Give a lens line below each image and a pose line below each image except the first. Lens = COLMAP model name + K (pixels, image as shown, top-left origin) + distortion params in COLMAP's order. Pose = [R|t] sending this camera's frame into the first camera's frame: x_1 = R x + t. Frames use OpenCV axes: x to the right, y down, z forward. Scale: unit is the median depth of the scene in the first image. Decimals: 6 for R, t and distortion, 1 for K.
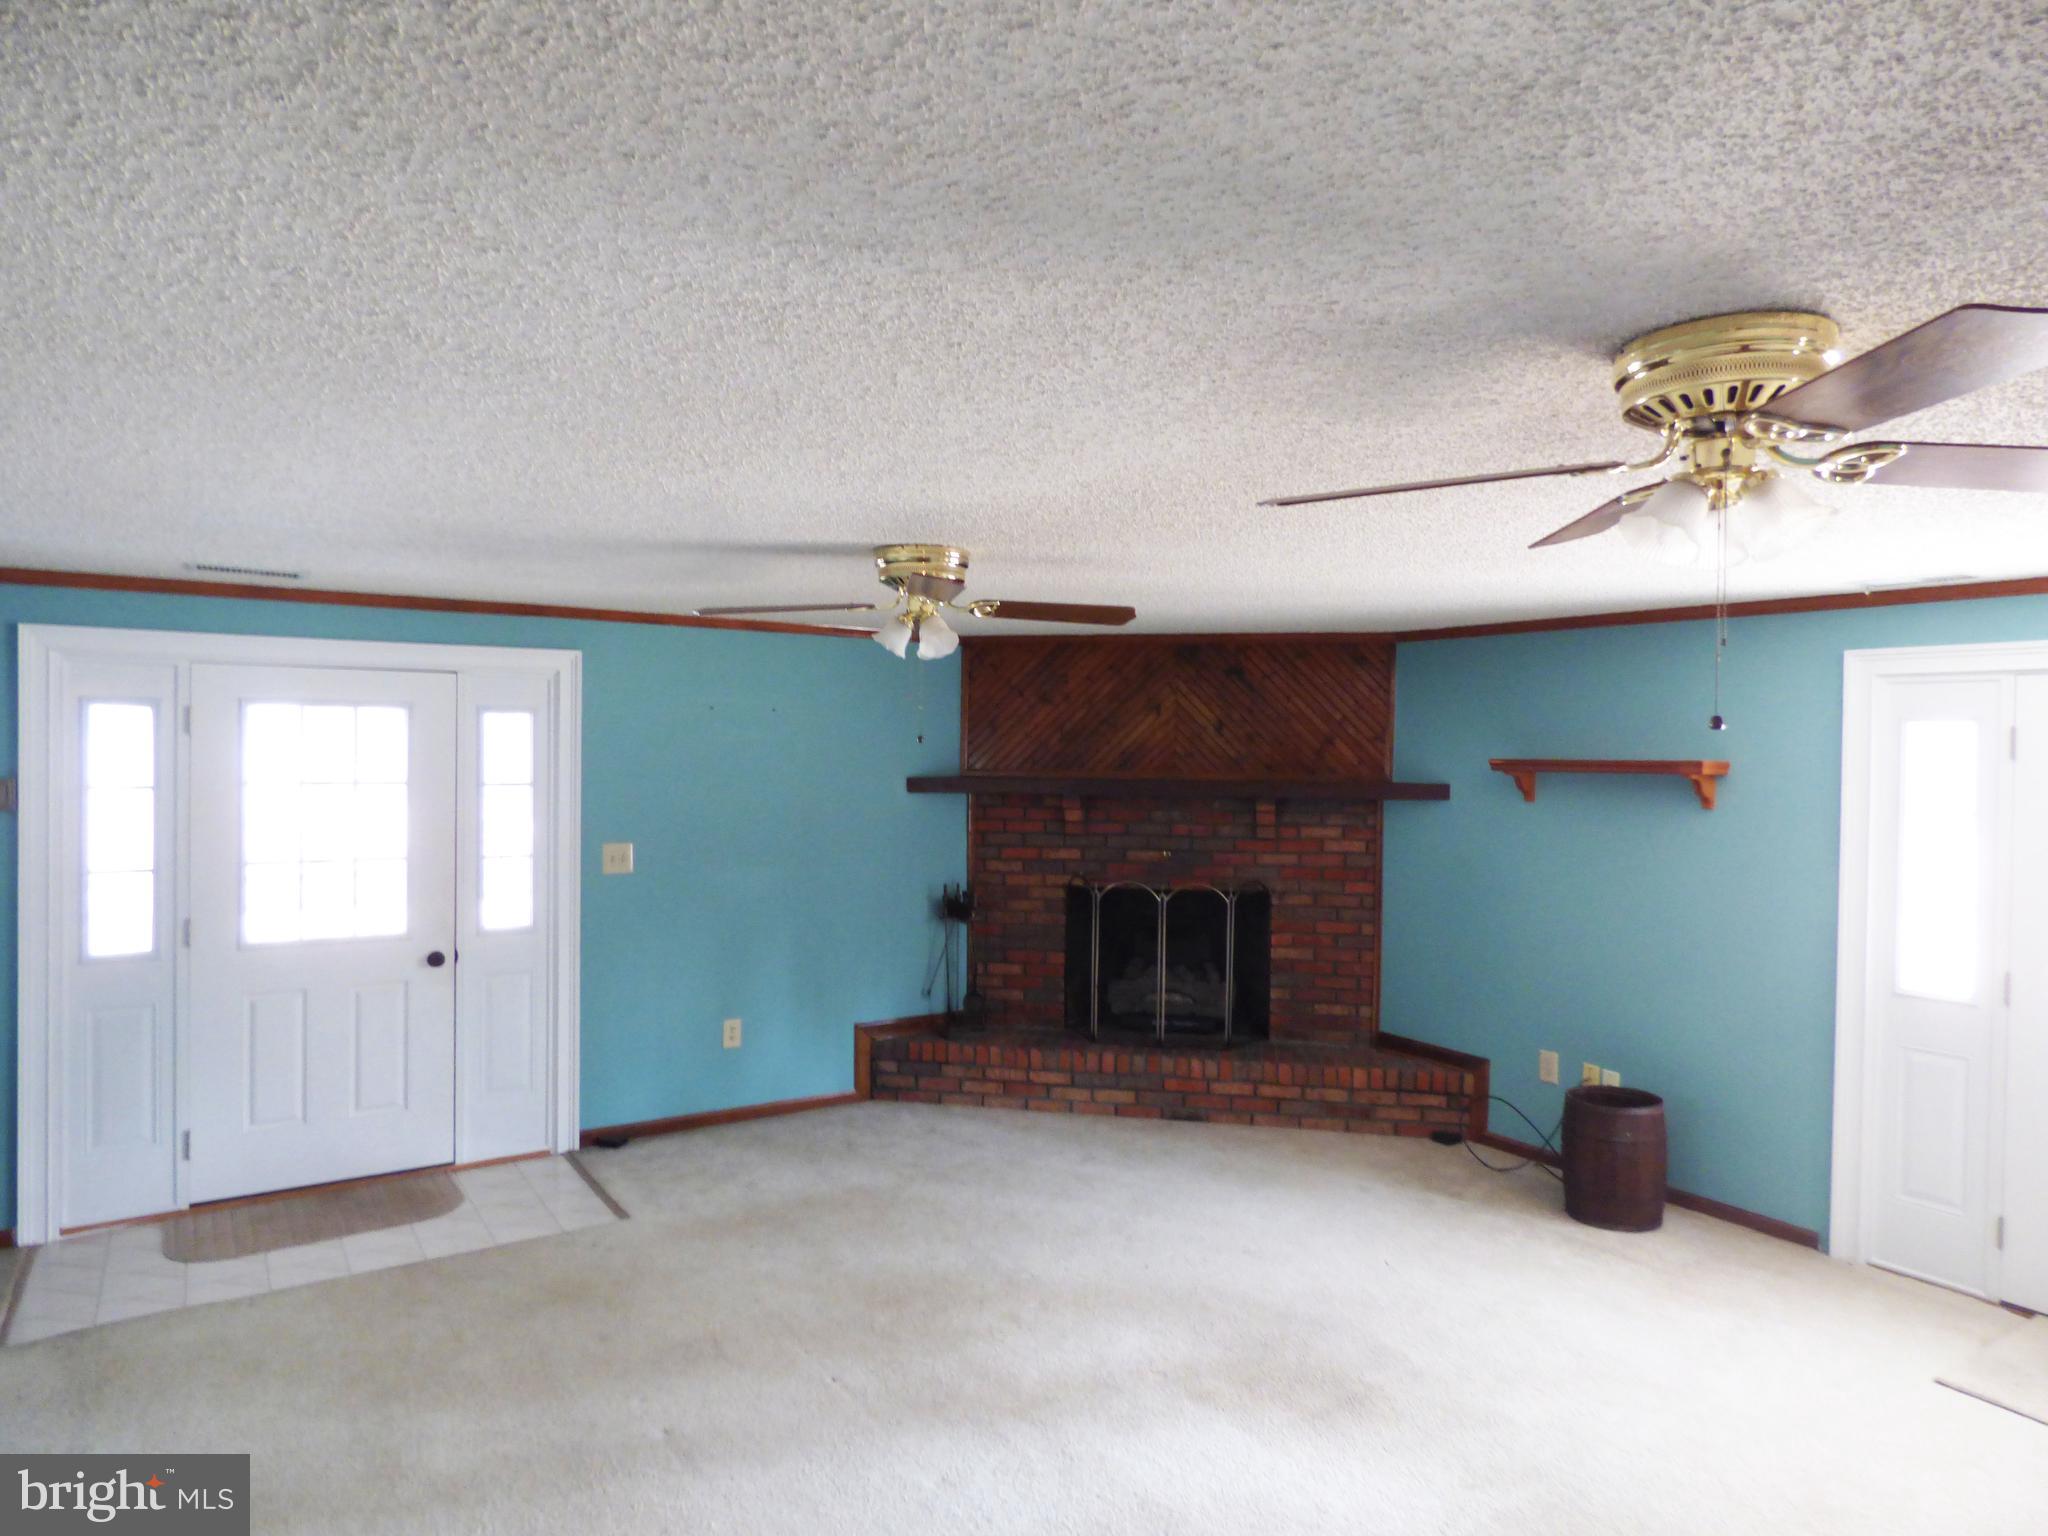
lens RADIAL K [[1223.9, 0, 1016.3], [0, 1223.9, 760.2], [0, 0, 1]] dist [-0.001395, 0.002149]
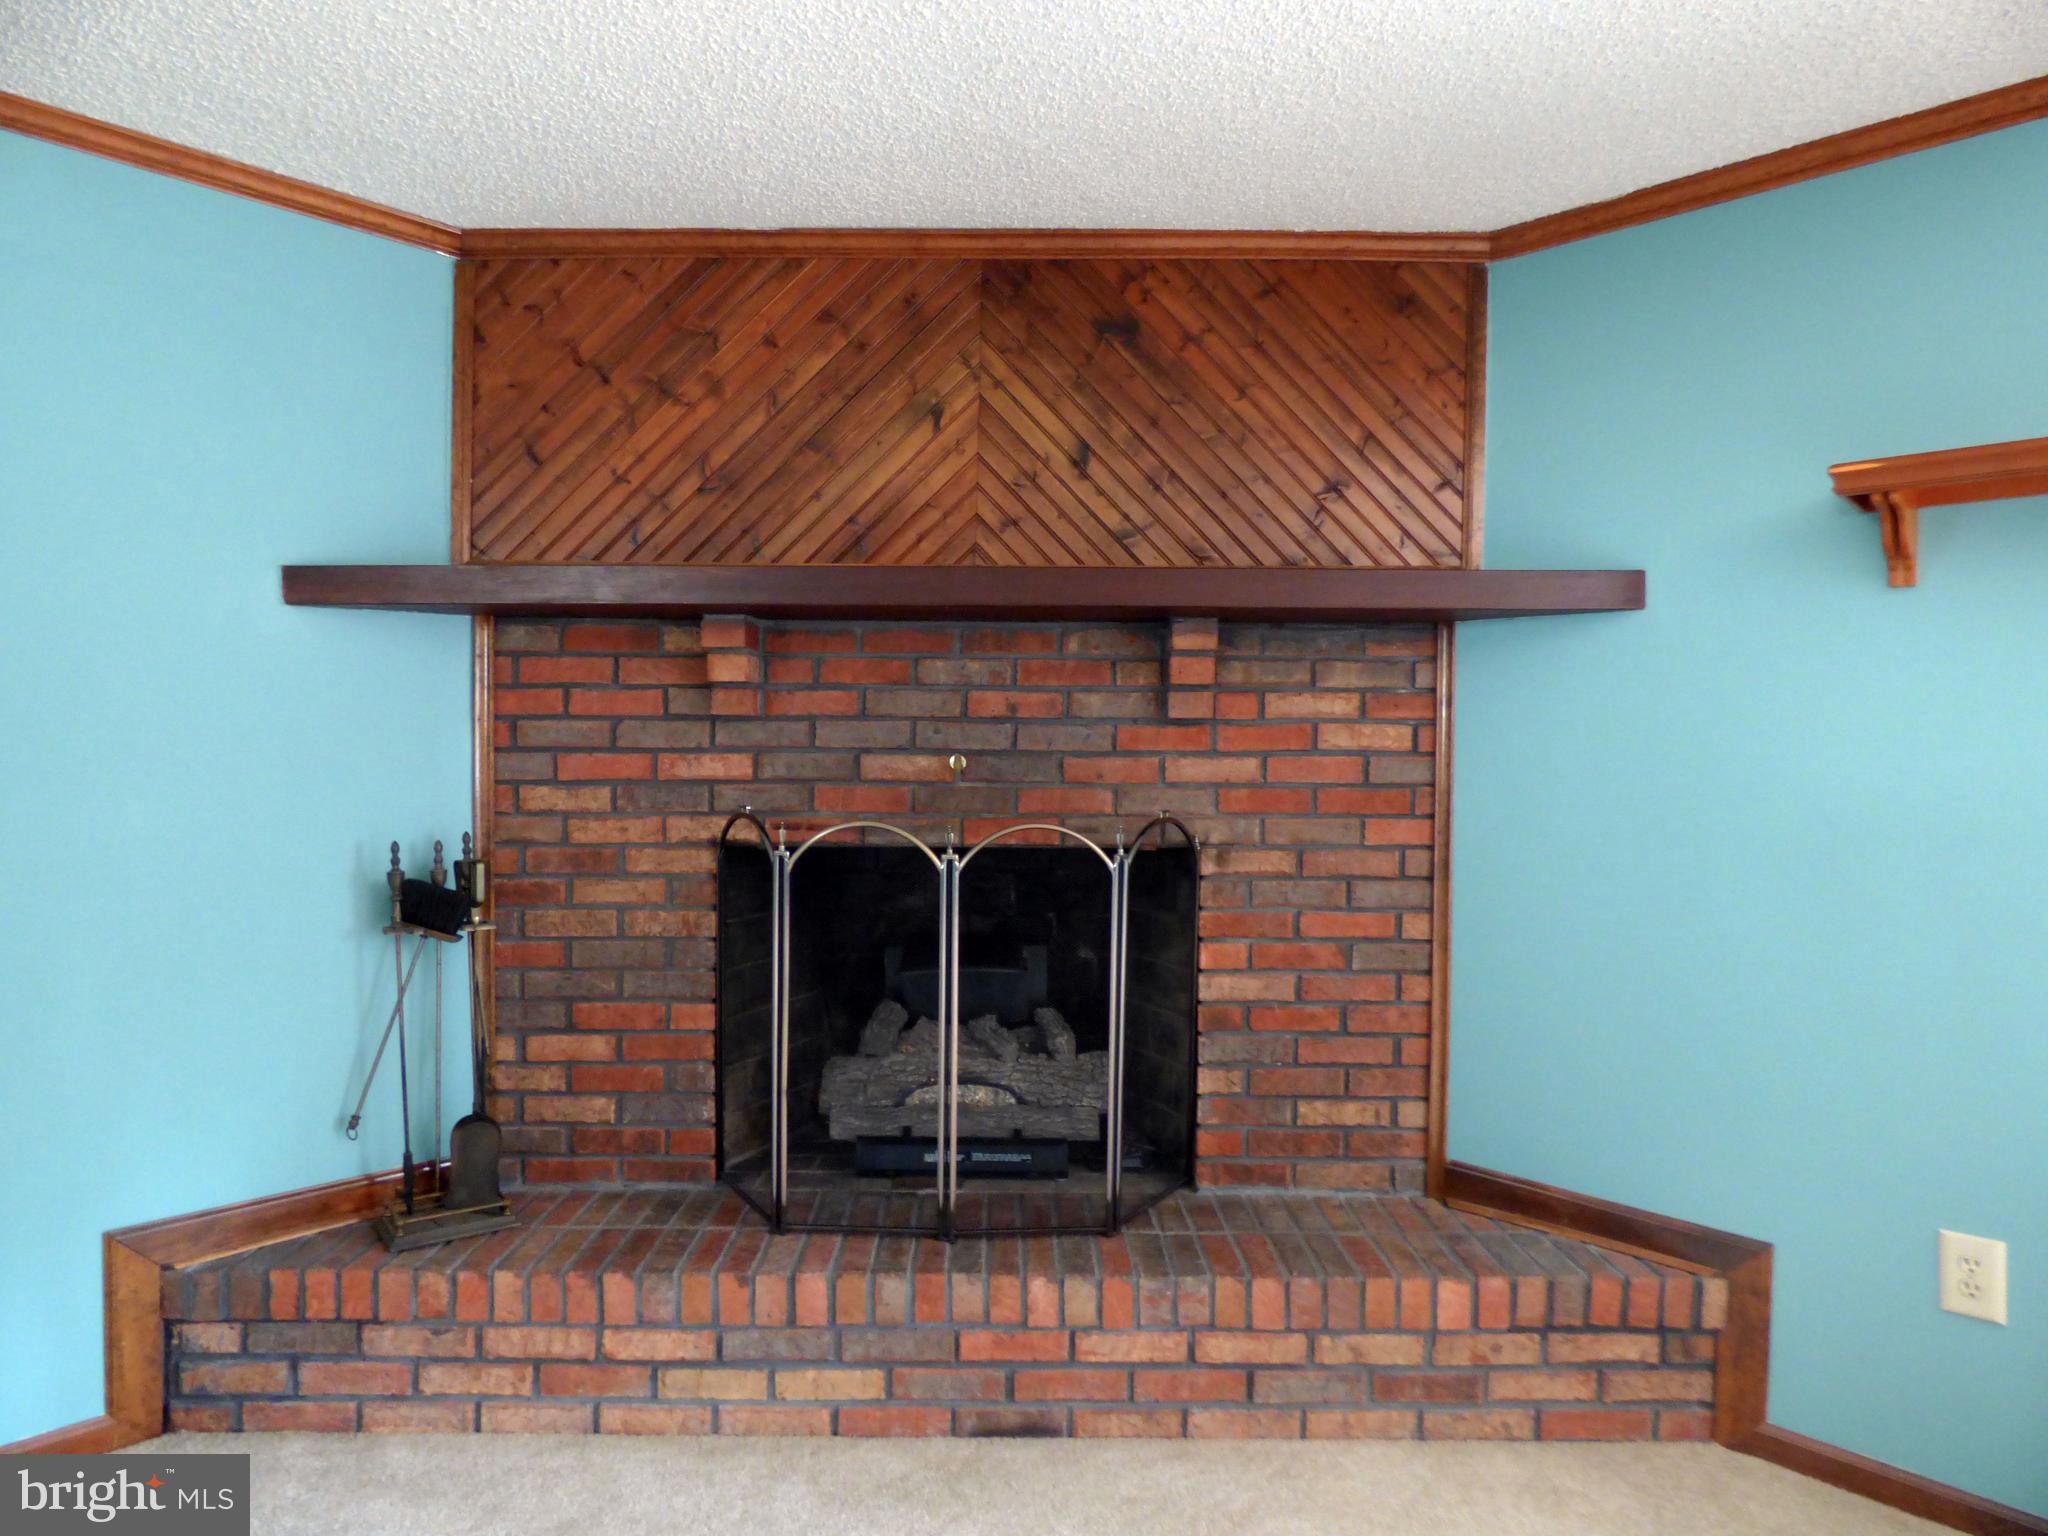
lens RADIAL K [[1223.9, 0, 1016.3], [0, 1223.9, 760.2], [0, 0, 1]] dist [-0.001395, 0.002149]
pose [[0.980676, -0.004713, 0.195583, 0.061481], [0.004012, 0.999984, 0.003978, 0.076330], [-0.195598, -0.003117, 0.980679, 0.595984]]
